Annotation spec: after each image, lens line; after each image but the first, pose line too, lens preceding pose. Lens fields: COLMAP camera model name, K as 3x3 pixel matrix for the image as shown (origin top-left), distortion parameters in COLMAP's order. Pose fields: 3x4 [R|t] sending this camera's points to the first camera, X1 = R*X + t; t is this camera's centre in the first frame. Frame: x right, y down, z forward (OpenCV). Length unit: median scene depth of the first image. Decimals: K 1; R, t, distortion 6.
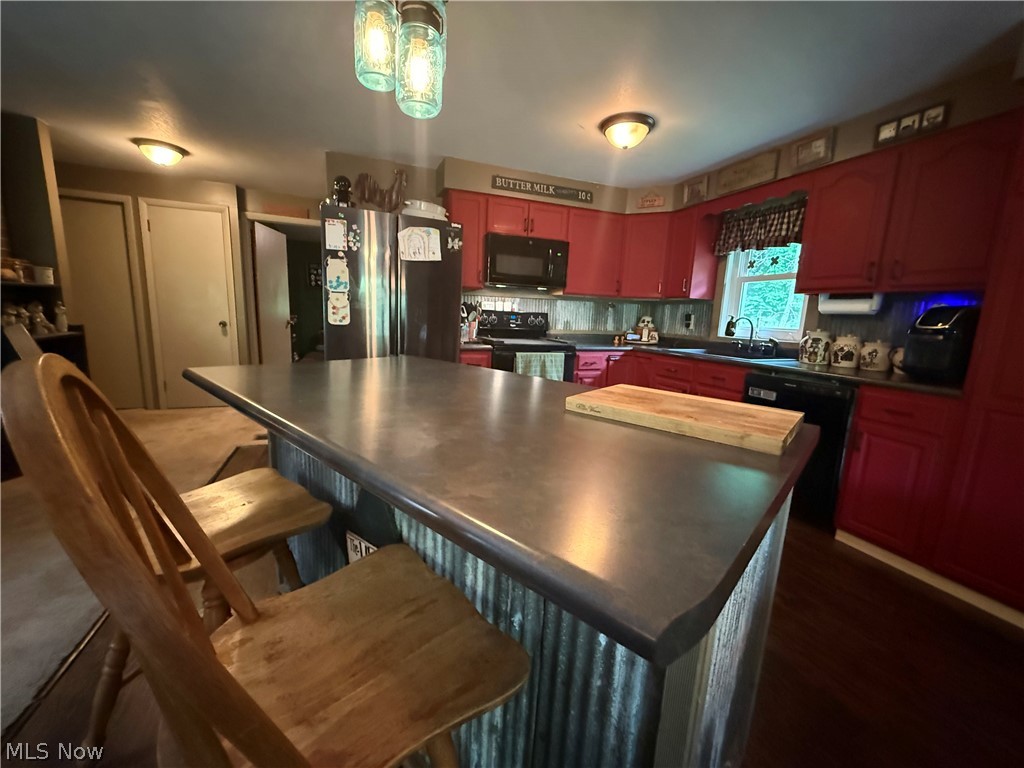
lens RADIAL K [[410.2, 0, 512.1], [0, 410.2, 384.6], [0, 0, 1]] dist [0.003626, -0.001748]
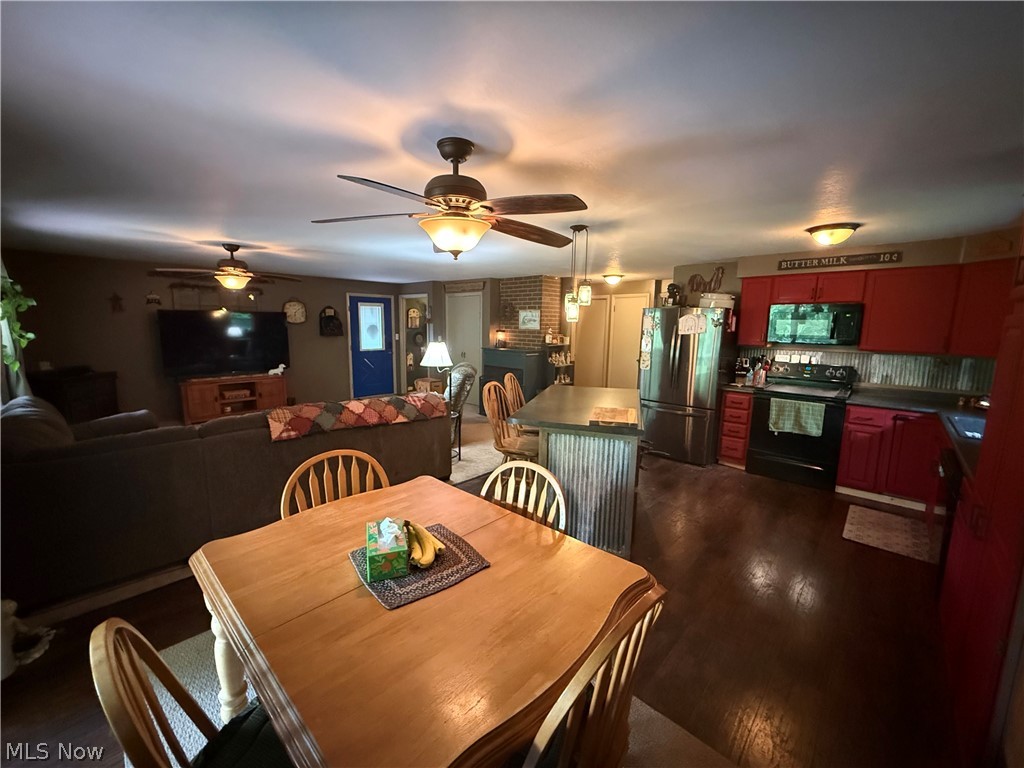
lens RADIAL K [[410.2, 0, 509.6], [0, 410.2, 385.5], [0, 0, 1]] dist [0.003626, -0.001748]
pose [[0.431797, 0.102582, -0.896118, 0.839042], [-0.148520, 0.988037, 0.041539, -0.051108], [0.889659, 0.115155, 0.441867, -0.305868]]
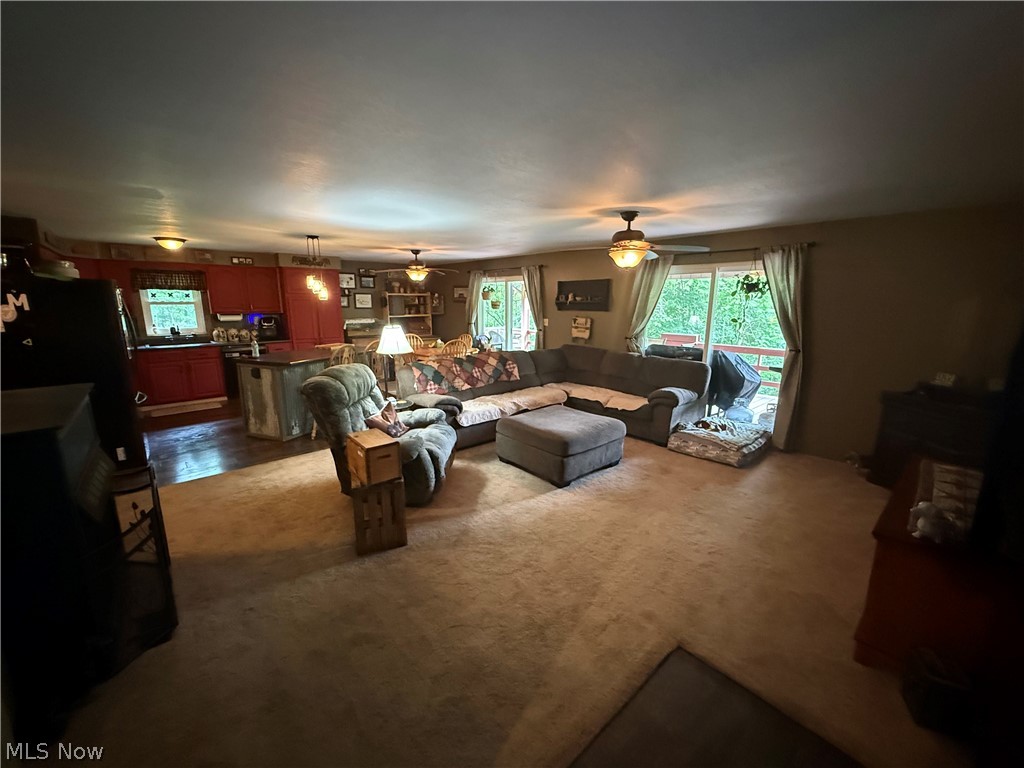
lens RADIAL K [[410.2, 0, 508.5], [0, 410.2, 383.0], [0, 0, 1]] dist [0.003626, -0.001748]
pose [[-0.345012, -0.228872, 0.910266, -1.897039], [0.140174, 0.946374, 0.291080, -0.255478], [-0.928072, 0.228022, -0.294429, 0.167468]]
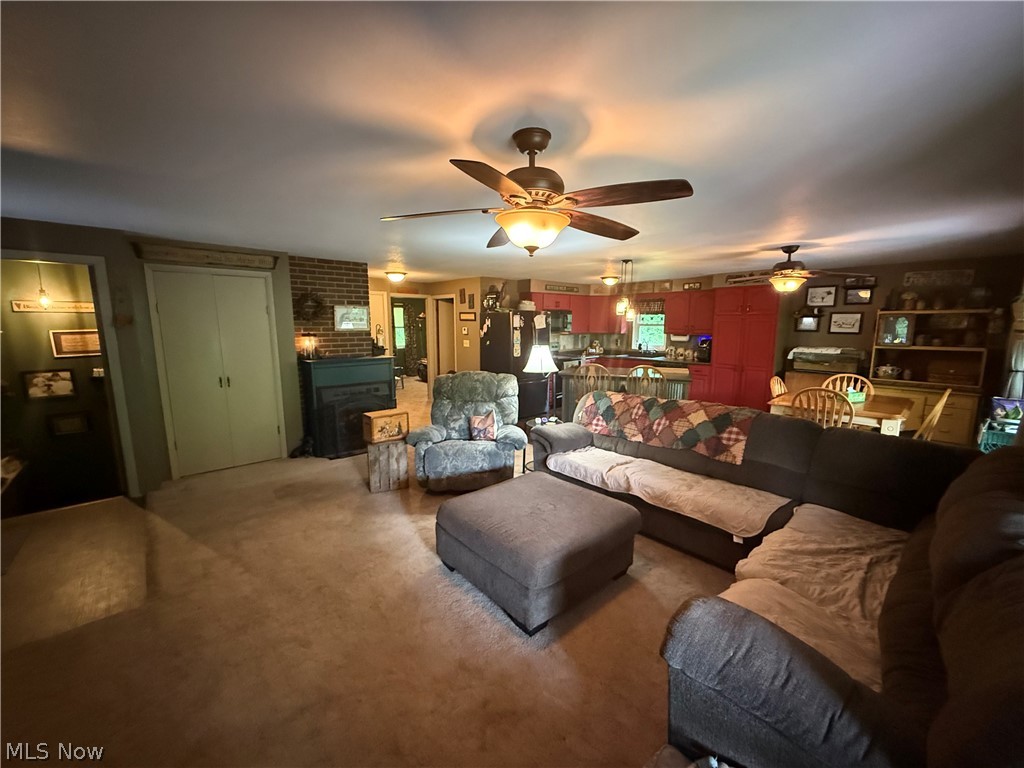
lens RADIAL K [[410.2, 0, 514.0], [0, 410.2, 386.2], [0, 0, 1]] dist [0.003626, -0.001748]
pose [[0.932083, -0.095627, 0.349396, -1.112784], [0.098422, 0.995097, 0.009792, 0.005383], [-0.348619, 0.025261, 0.936924, -1.098475]]
